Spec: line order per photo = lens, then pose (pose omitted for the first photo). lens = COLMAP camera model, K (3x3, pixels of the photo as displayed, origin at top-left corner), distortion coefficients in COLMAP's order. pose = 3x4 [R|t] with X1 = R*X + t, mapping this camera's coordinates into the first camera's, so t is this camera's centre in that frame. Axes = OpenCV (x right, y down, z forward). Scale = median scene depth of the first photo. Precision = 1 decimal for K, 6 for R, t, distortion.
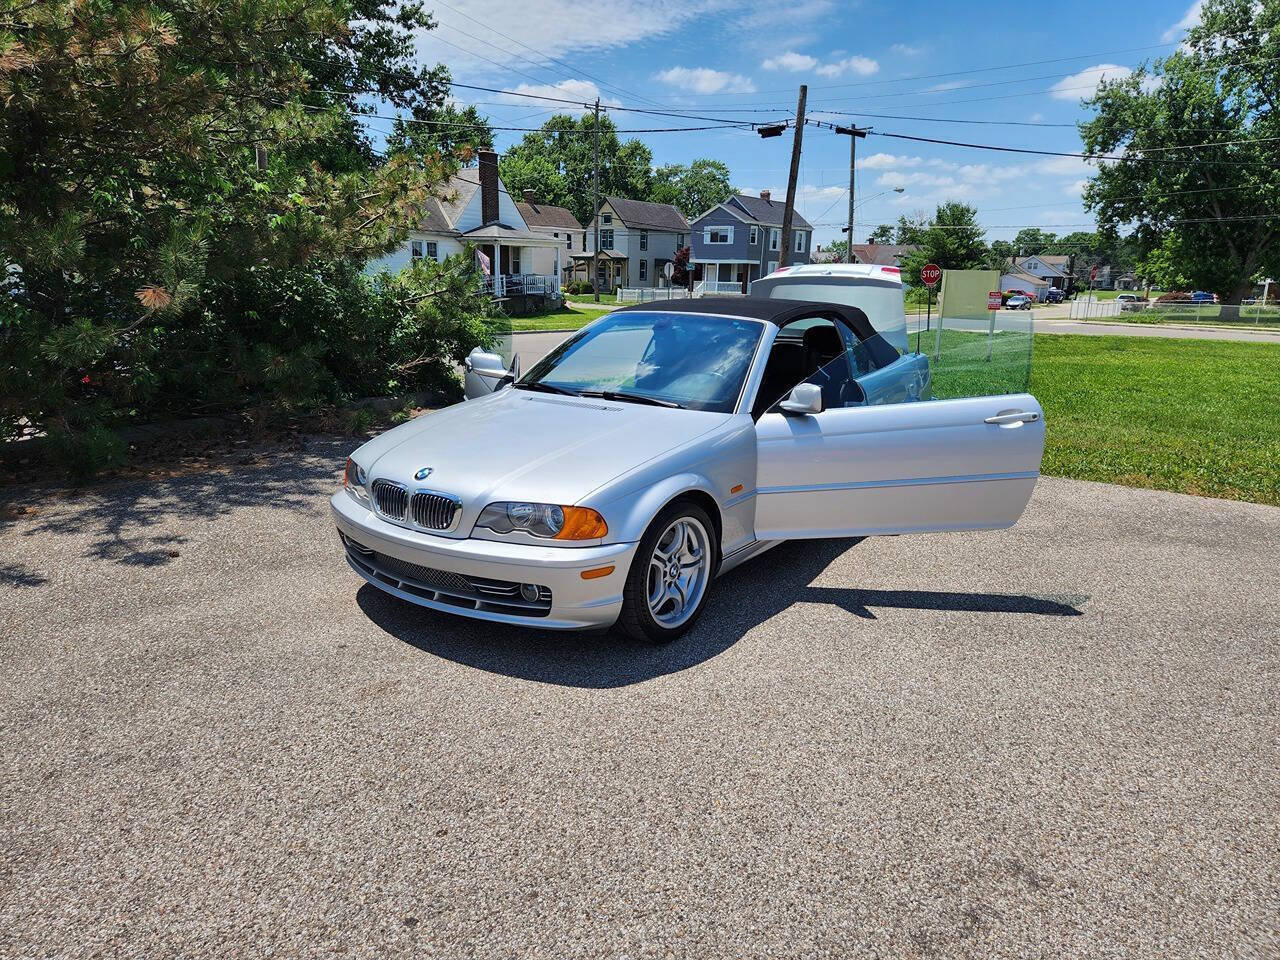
lens RADIAL K [[848.9, 0, 632.8], [0, 848.9, 479.4], [0, 0, 1]] dist [0.070217, -0.059422]
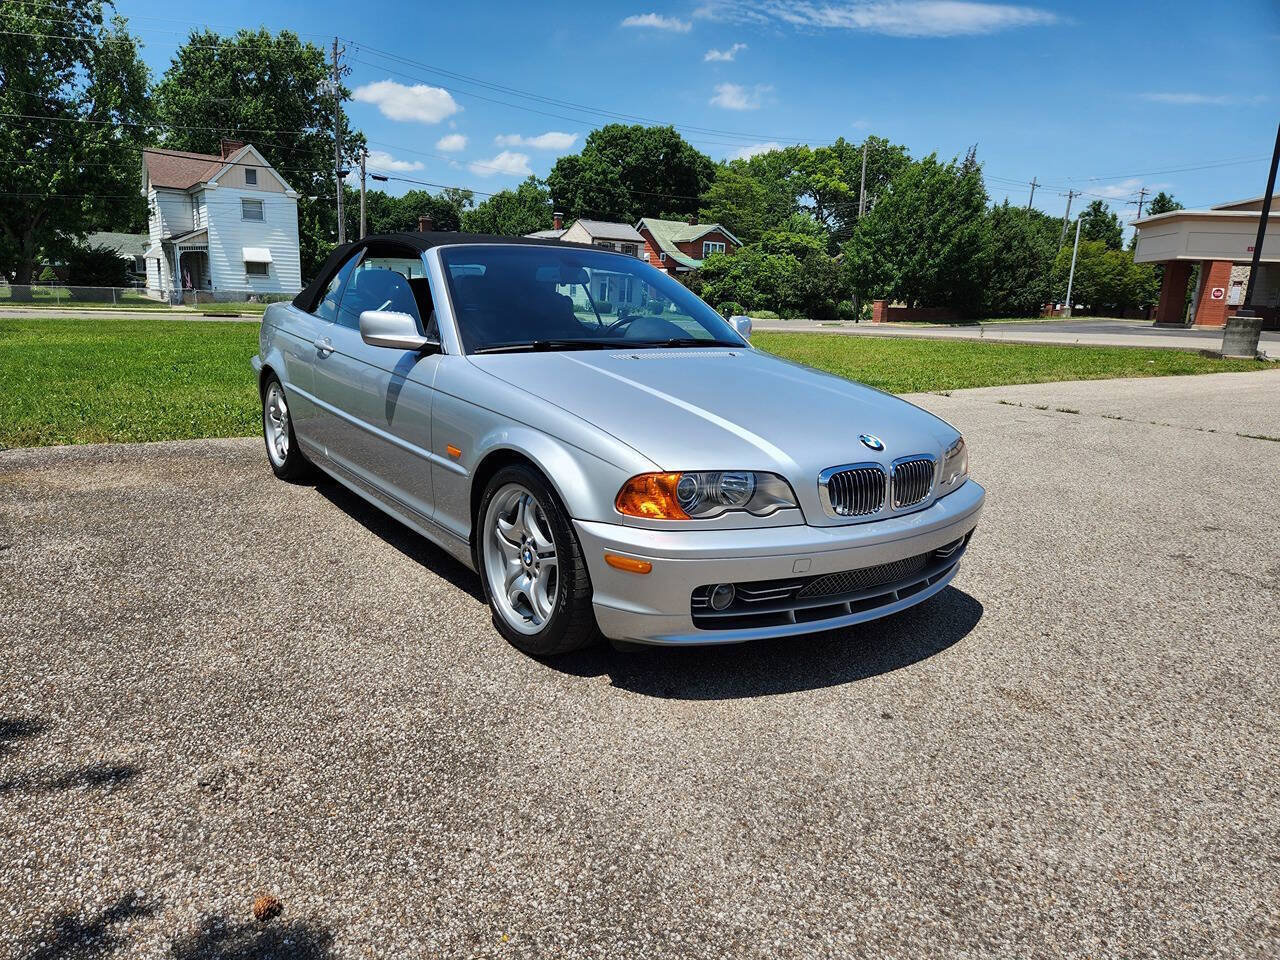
lens RADIAL K [[848.9, 0, 623.3], [0, 848.9, 496.8], [0, 0, 1]] dist [0.070217, -0.059422]
pose [[0.297863, -0.228630, 0.926826, -0.544810], [0.195116, 0.964980, 0.175335, -0.072101], [-0.934456, 0.128612, 0.332041, 0.523437]]
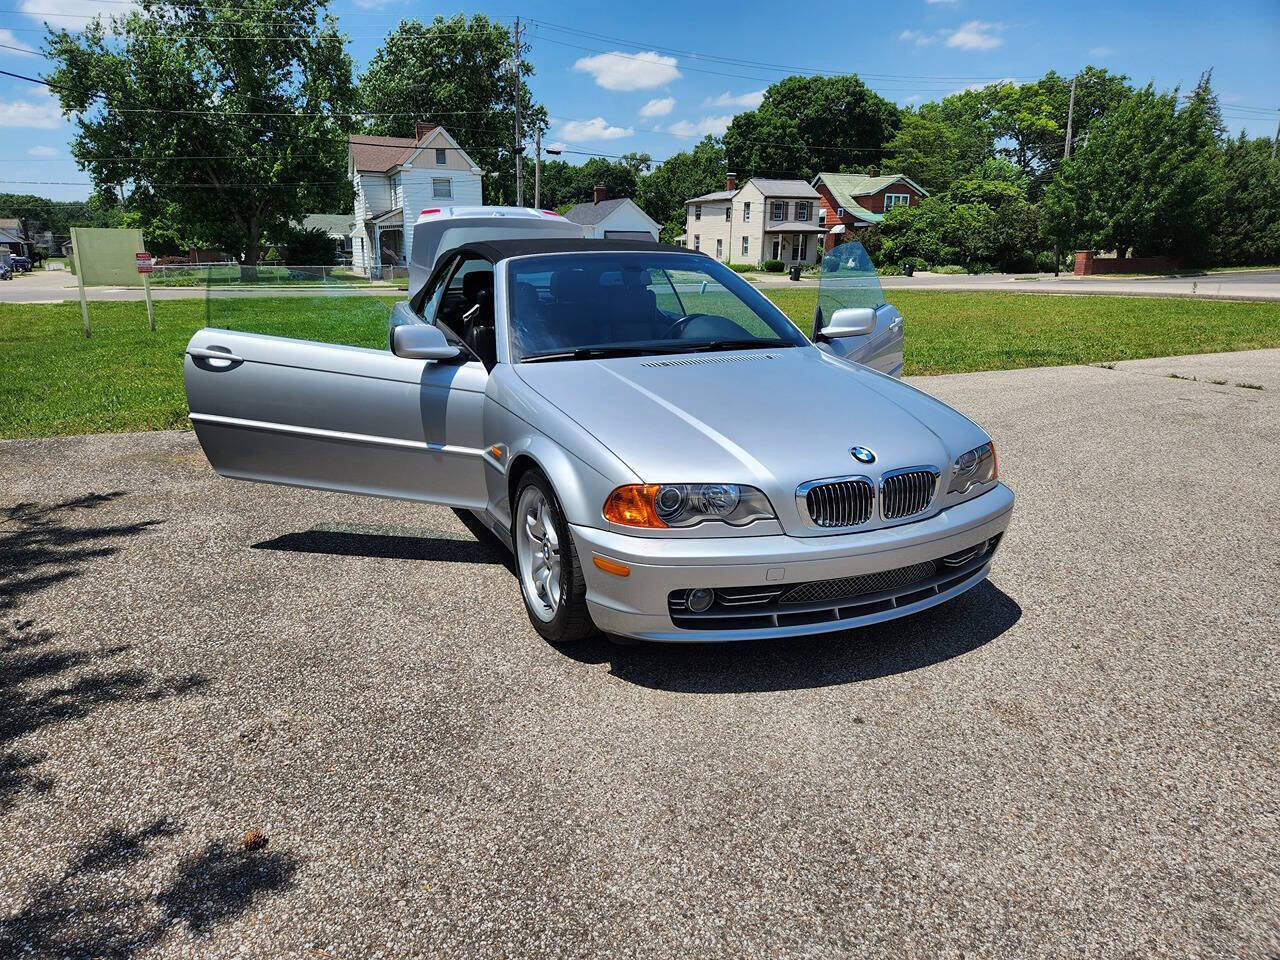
lens RADIAL K [[848.9, 0, 621.9], [0, 848.9, 481.9], [0, 0, 1]] dist [0.070217, -0.059422]
pose [[0.482935, -0.245176, 0.840632, -0.539165], [0.212101, 0.964168, 0.159356, -0.081443], [-0.849580, 0.101340, 0.517632, 0.431316]]
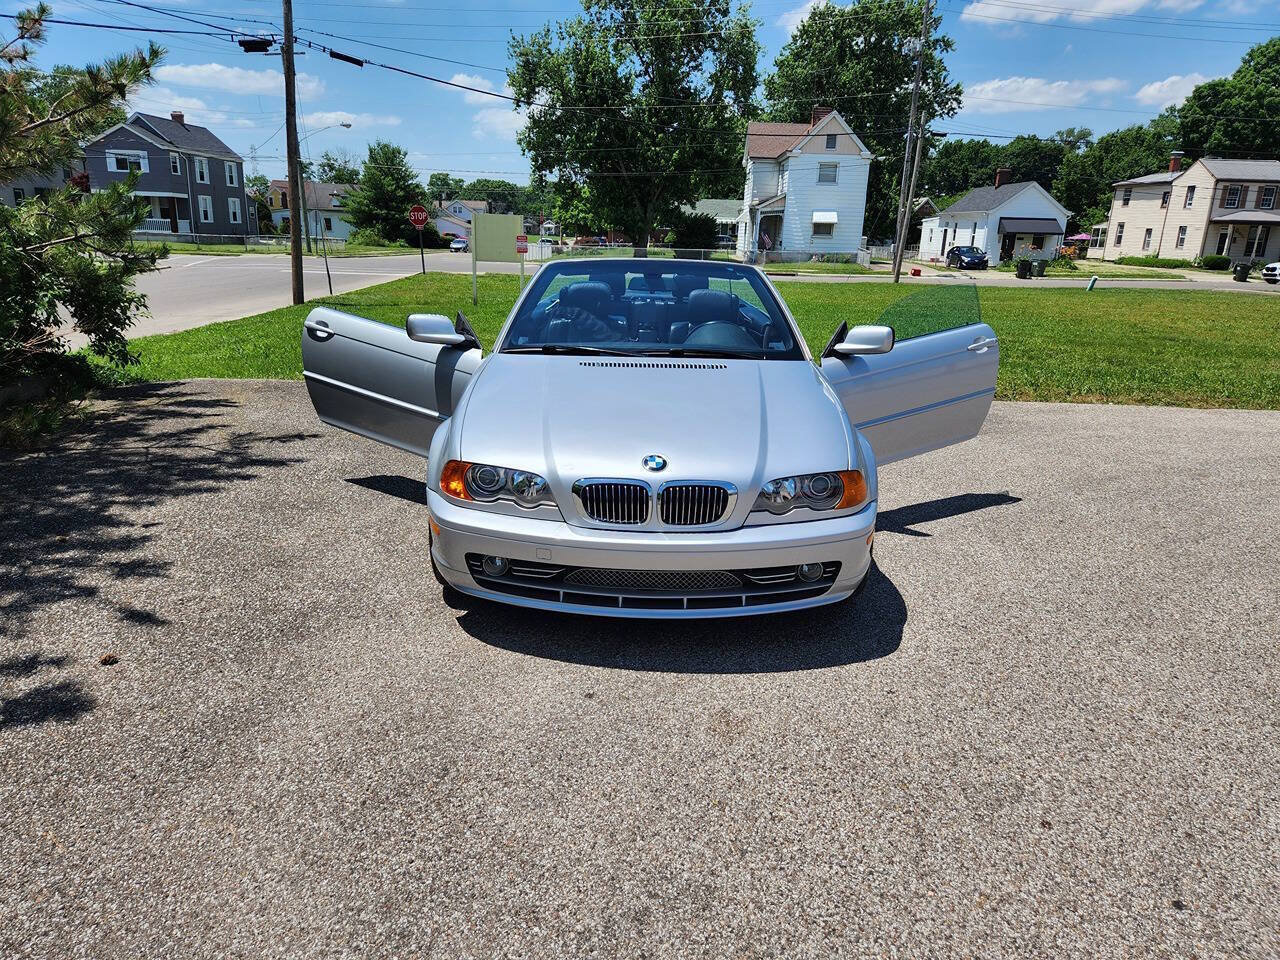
lens RADIAL K [[848.9, 0, 636.4], [0, 848.9, 484.4], [0, 0, 1]] dist [0.070217, -0.059422]
pose [[0.804550, -0.165756, 0.570285, -0.397779], [0.125859, 0.986038, 0.109036, -0.042757], [-0.580396, -0.015950, 0.814178, 0.187082]]
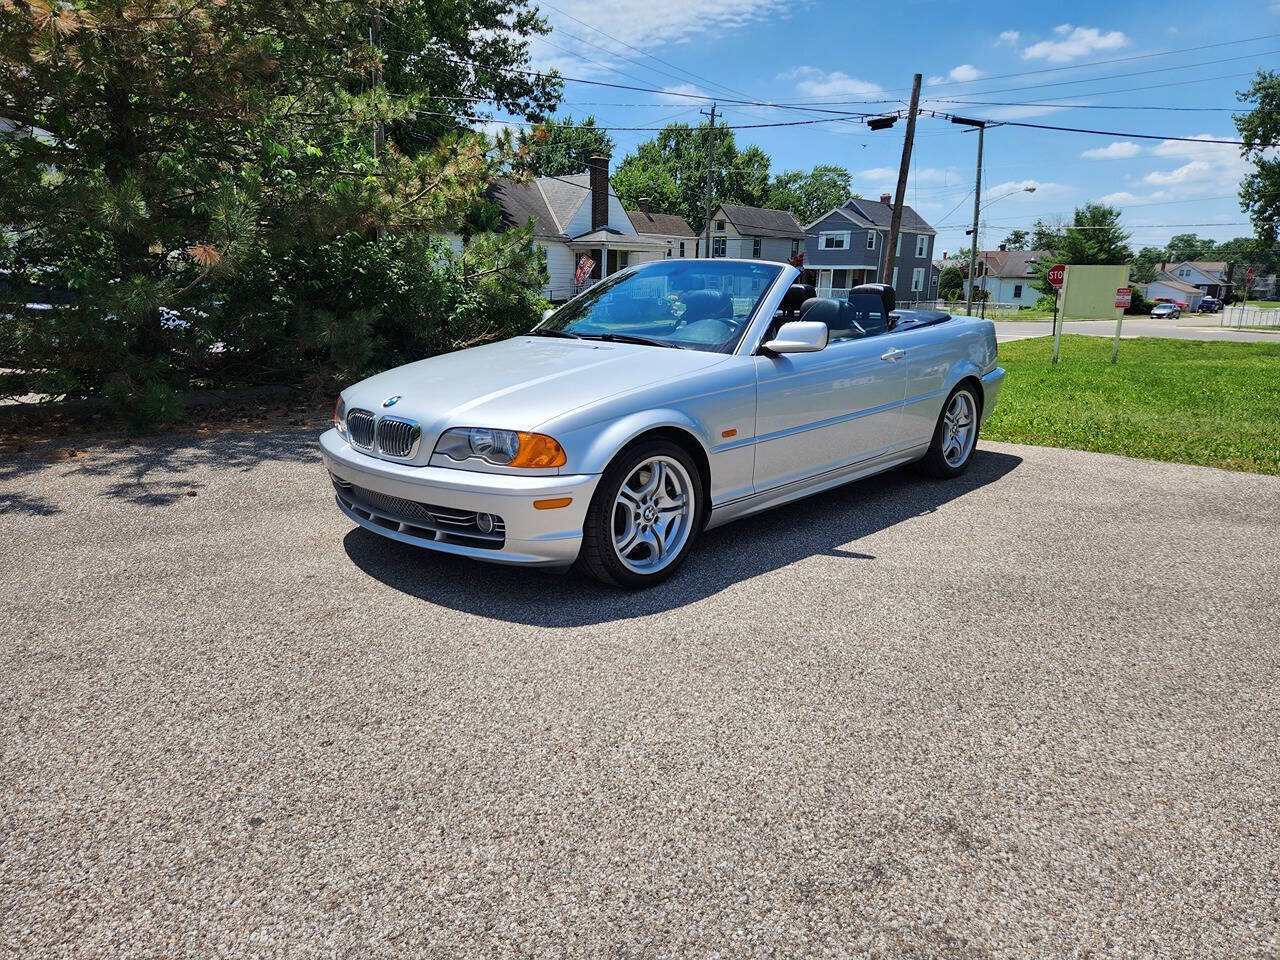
lens RADIAL K [[848.9, 0, 630.5], [0, 848.9, 483.8], [0, 0, 1]] dist [0.070217, -0.059422]
pose [[0.990800, 0.031087, -0.131713, 0.084180], [-0.031975, 0.999478, -0.004626, 0.044964], [0.131500, 0.008795, 0.991277, 0.039543]]
